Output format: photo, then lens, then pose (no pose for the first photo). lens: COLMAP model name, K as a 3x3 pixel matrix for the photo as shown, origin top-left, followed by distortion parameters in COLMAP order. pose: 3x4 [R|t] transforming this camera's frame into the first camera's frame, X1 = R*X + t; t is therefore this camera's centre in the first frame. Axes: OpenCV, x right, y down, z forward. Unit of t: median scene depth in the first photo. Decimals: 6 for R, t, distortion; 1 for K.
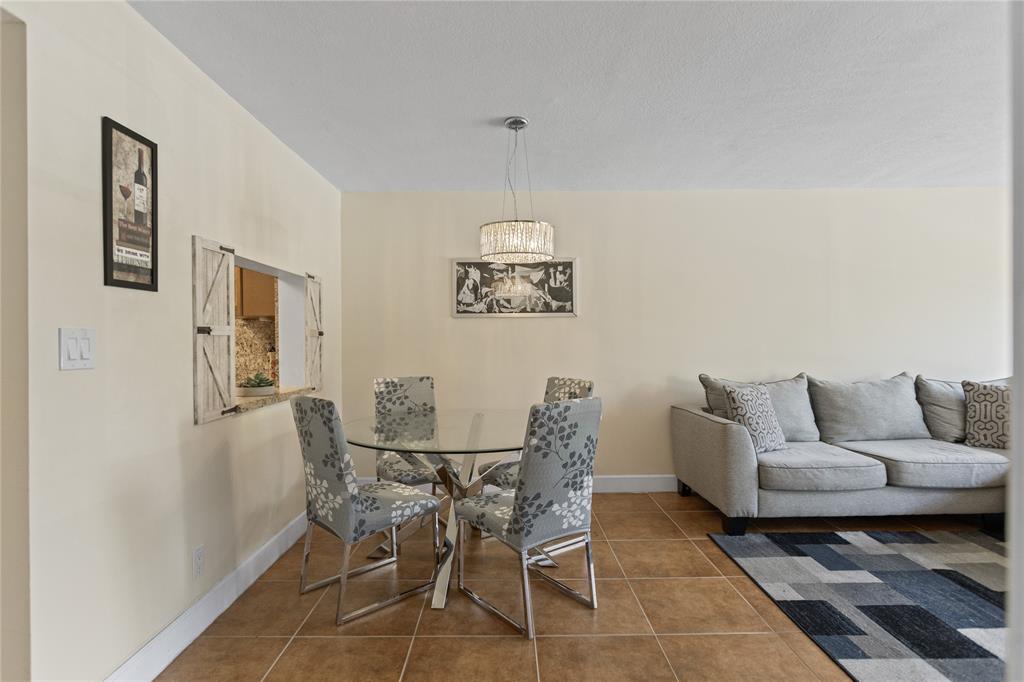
lens RADIAL K [[571.2, 0, 459.7], [0, 571.2, 338.6], [0, 0, 1]] dist [0.000542, 0.000342]
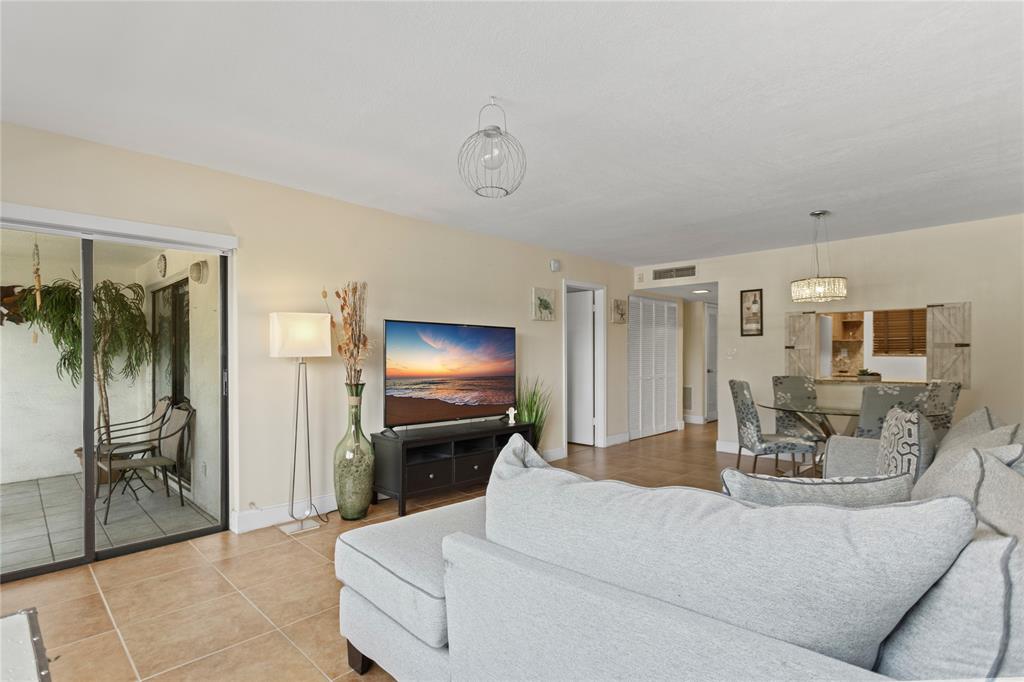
lens RADIAL K [[508.1, 0, 494.2], [0, 508.1, 357.3], [0, 0, 1]] dist [0.000012, 0.000122]
pose [[-0.719284, 0.013255, -0.694589, 1.237614], [0.007287, 0.999907, 0.011535, -0.003640], [0.694677, 0.003236, -0.719314, 0.997090]]
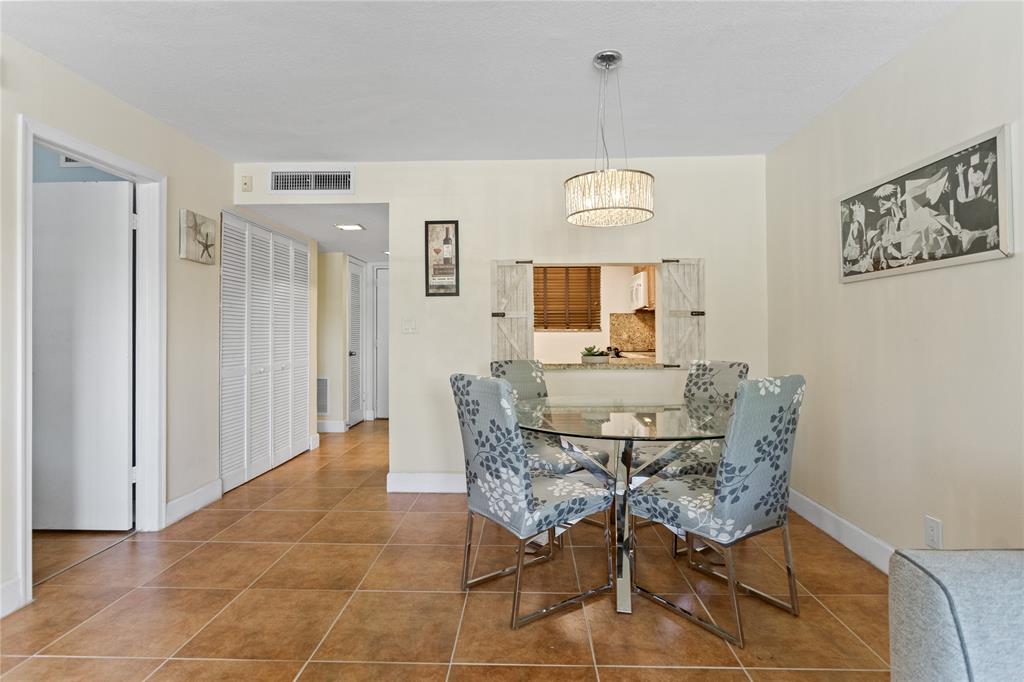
lens RADIAL K [[525.3, 0, 519.2], [0, 525.3, 329.7], [0, 0, 1]] dist [-0.002804, -0.000570]
pose [[-0.040111, -0.000228, -0.999195, 0.627752], [0.002873, 0.999996, -0.000344, 0.017027], [0.999191, -0.002885, -0.040110, 0.642379]]
